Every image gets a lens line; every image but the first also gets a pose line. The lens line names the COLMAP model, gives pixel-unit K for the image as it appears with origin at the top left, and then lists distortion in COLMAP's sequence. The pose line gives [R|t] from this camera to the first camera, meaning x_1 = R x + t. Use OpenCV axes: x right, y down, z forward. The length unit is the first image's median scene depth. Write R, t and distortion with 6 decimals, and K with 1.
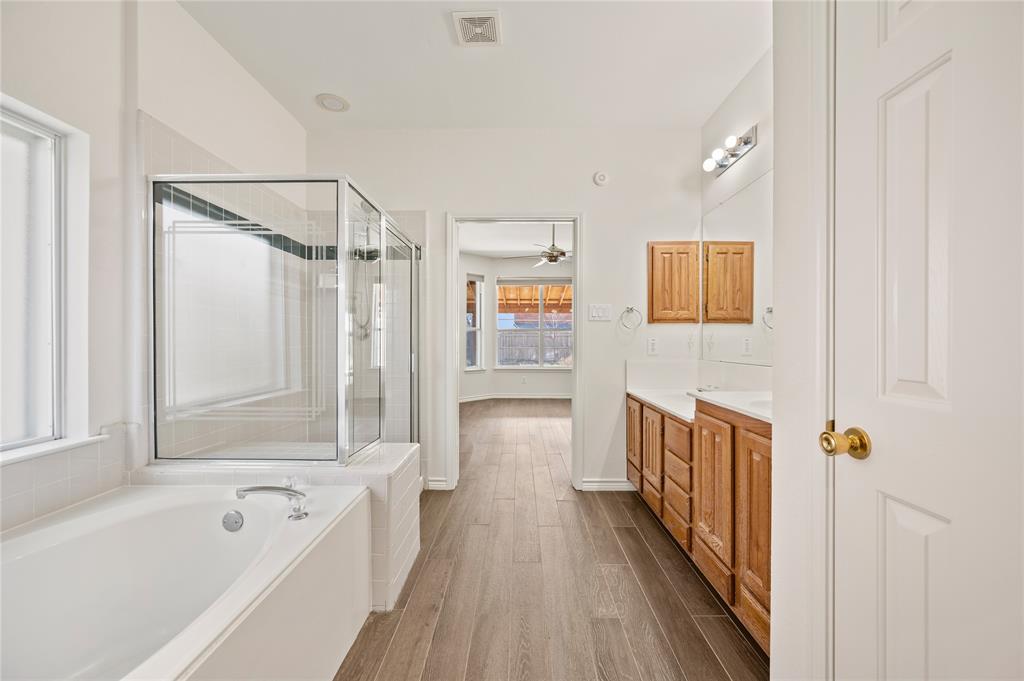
lens RADIAL K [[407.4, 0, 512.9], [0, 407.4, 338.3], [0, 0, 1]] dist [-0.003703, 0.000479]
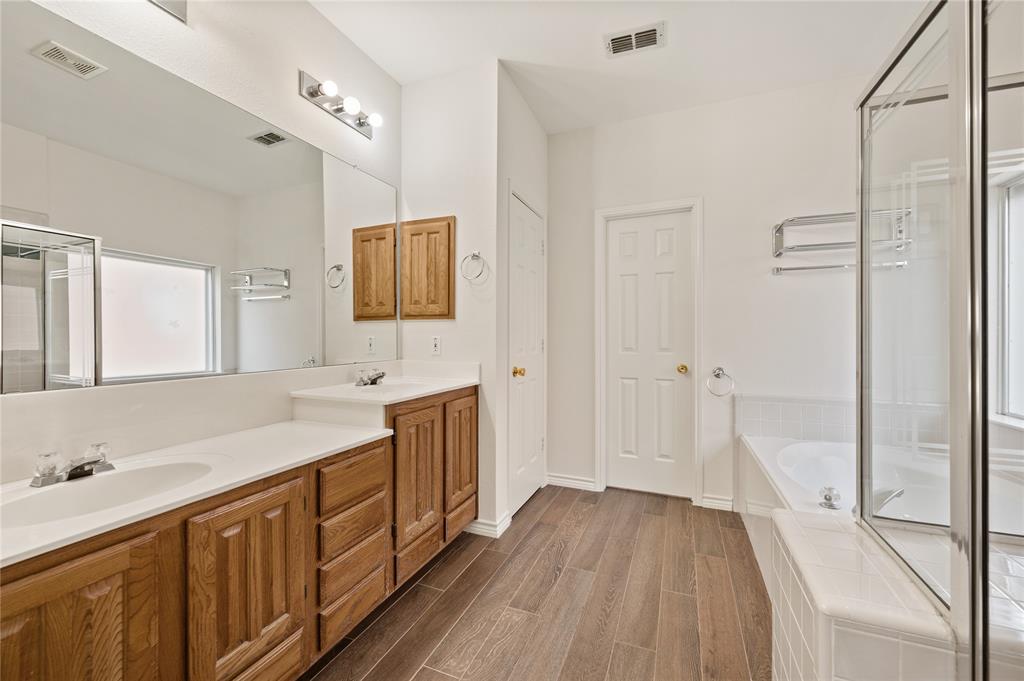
lens RADIAL K [[407.4, 0, 512.8], [0, 407.4, 338.3], [0, 0, 1]] dist [-0.003703, 0.000479]
pose [[-0.928002, -0.003781, 0.372555, -0.132039], [-0.000581, 0.999962, 0.008701, -0.001732], [-0.372574, 0.007858, -0.927969, 1.942399]]
